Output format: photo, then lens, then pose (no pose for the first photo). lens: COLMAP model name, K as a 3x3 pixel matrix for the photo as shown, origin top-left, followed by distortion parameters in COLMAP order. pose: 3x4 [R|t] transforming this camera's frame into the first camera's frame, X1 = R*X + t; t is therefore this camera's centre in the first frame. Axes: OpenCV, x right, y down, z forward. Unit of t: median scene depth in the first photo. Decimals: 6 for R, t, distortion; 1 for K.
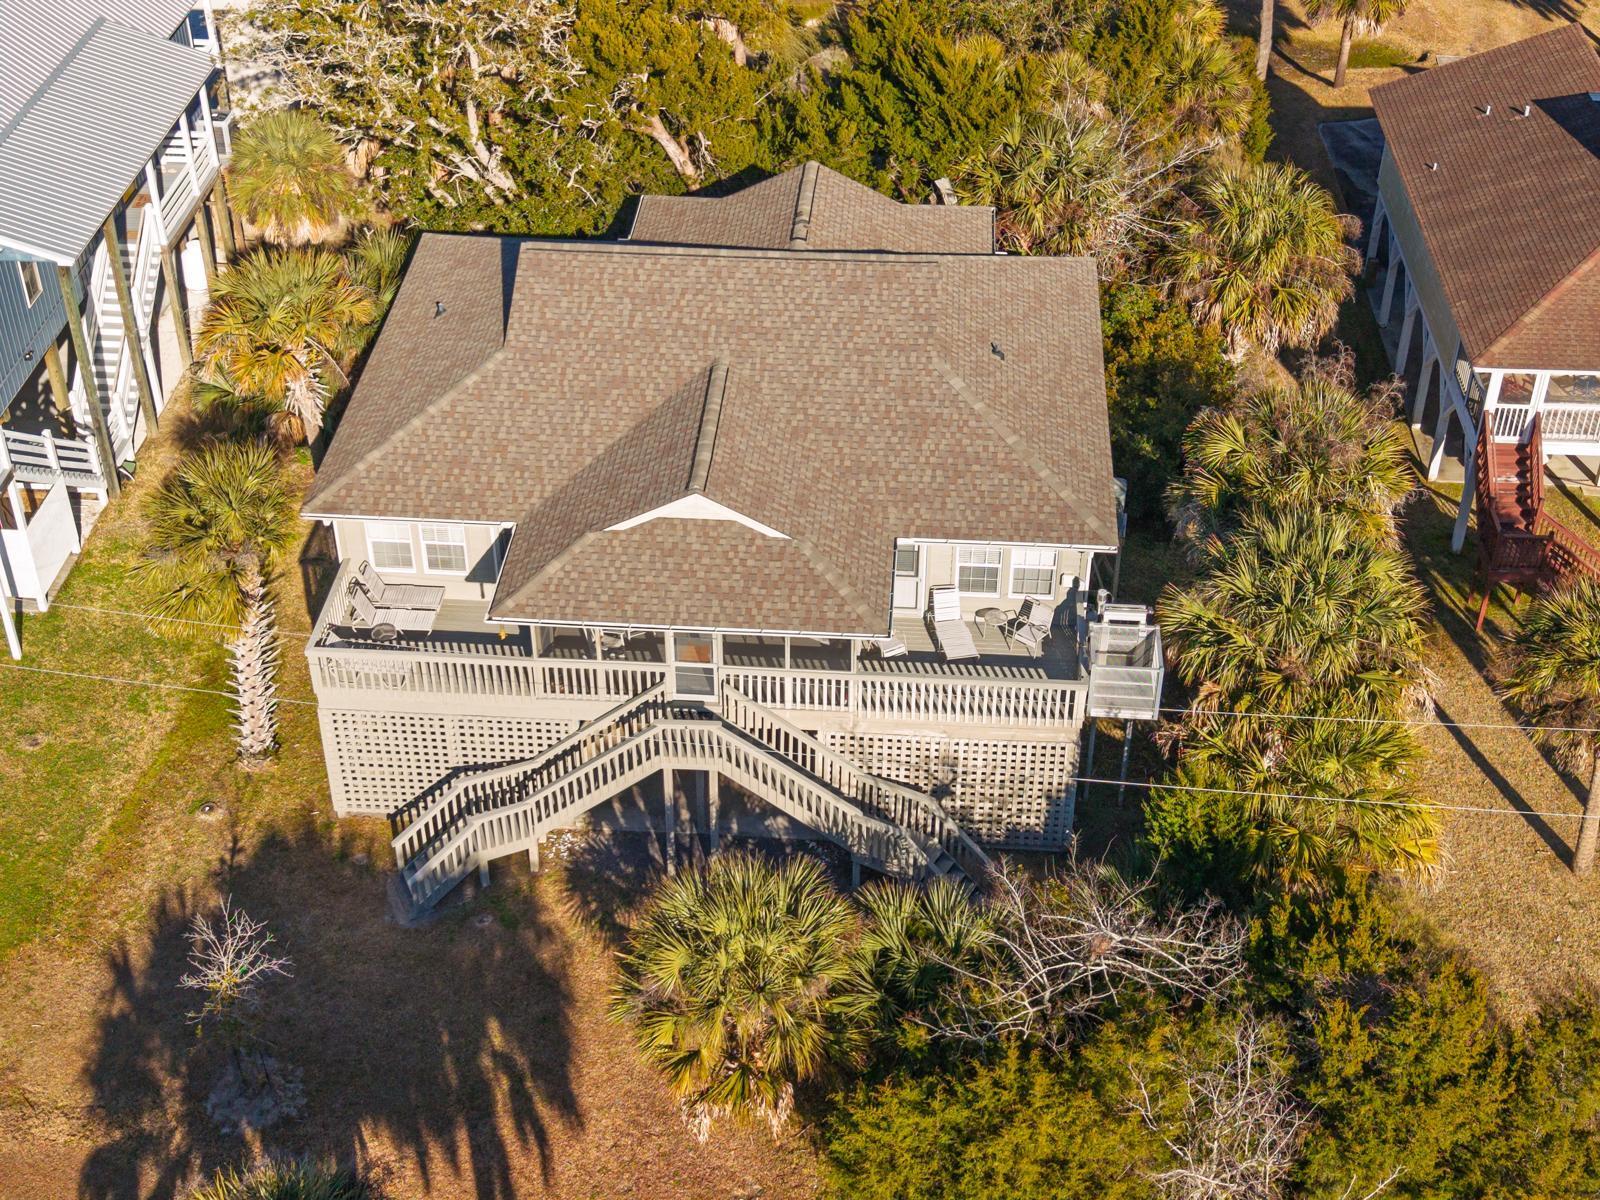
lens RADIAL K [[2124.0, 0, 800.0], [0, 2124.0, 552.8], [0, 0, 1]] dist [0.159451, -0.020398]
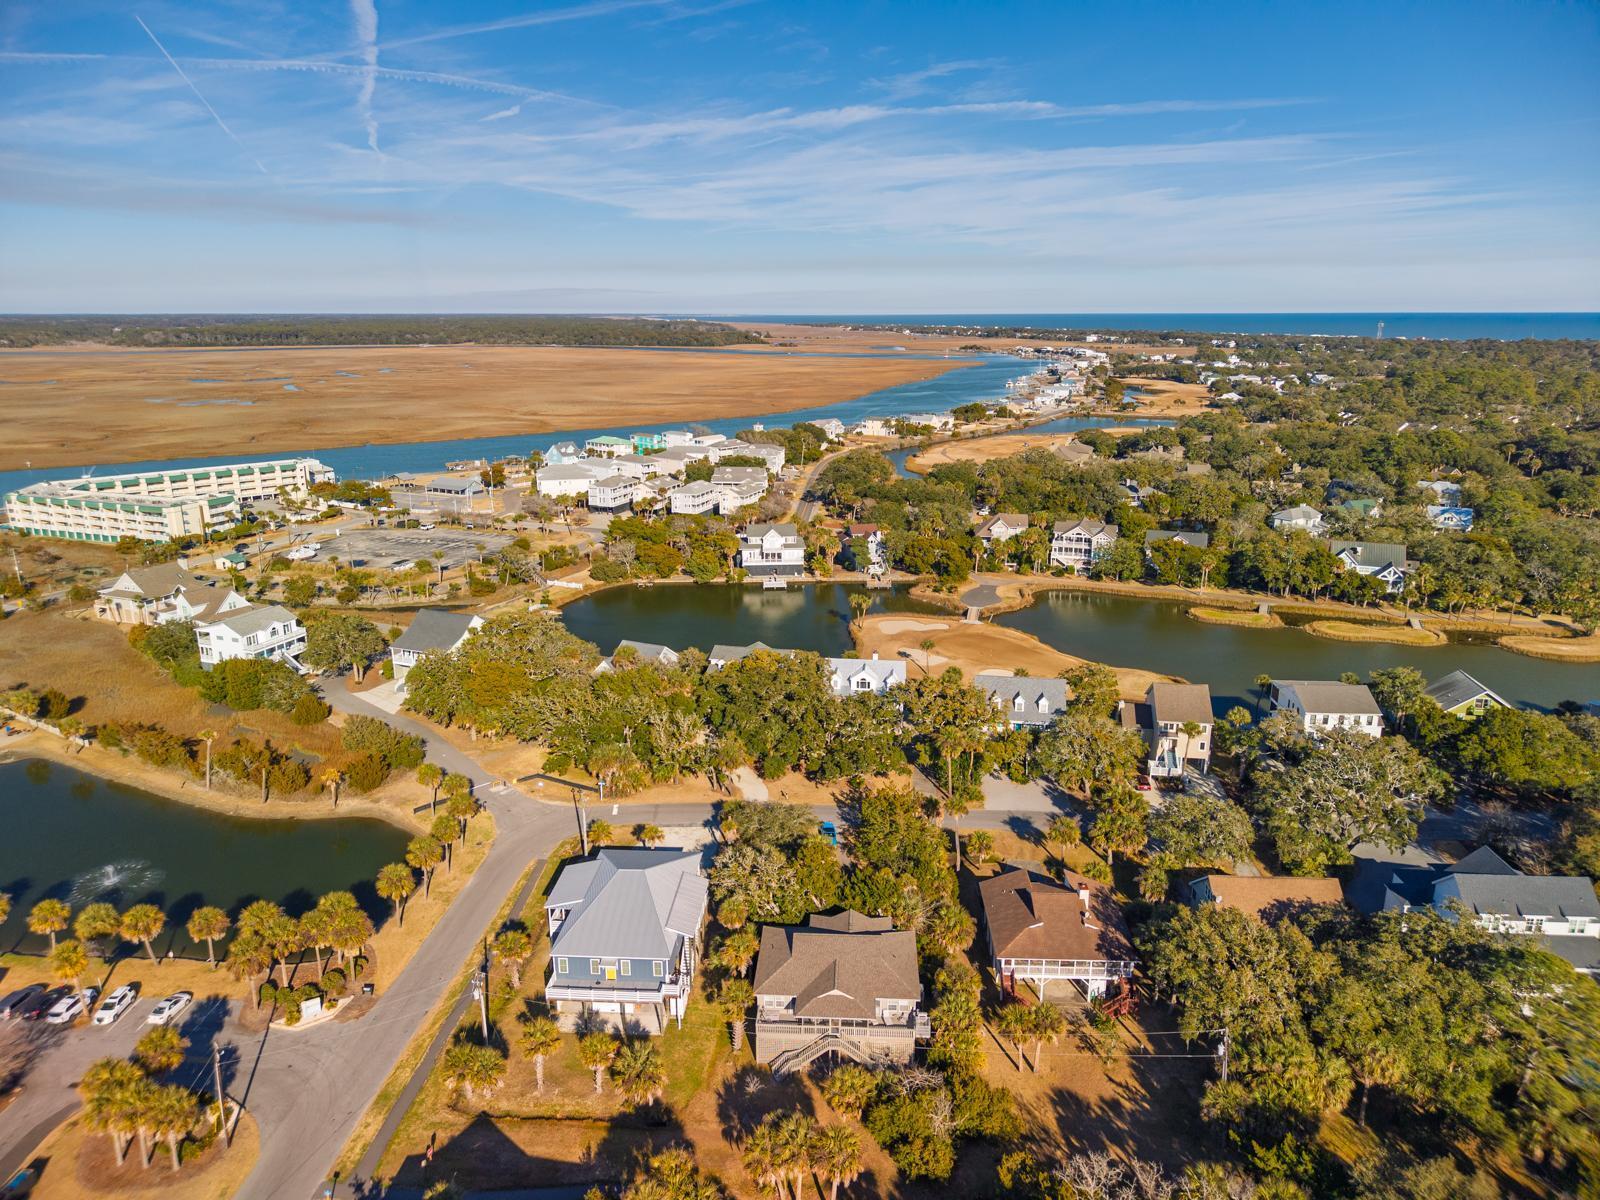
lens RADIAL K [[1059.8, 0, 800.5], [0, 1059.8, 622.0], [0, 0, 1]] dist [0.032797, -0.029978]
pose [[0.999911, -0.006523, 0.011638, -0.147084], [0.010099, 0.940099, -0.340752, 0.010845], [-0.008718, 0.340840, 0.940081, -1.565207]]
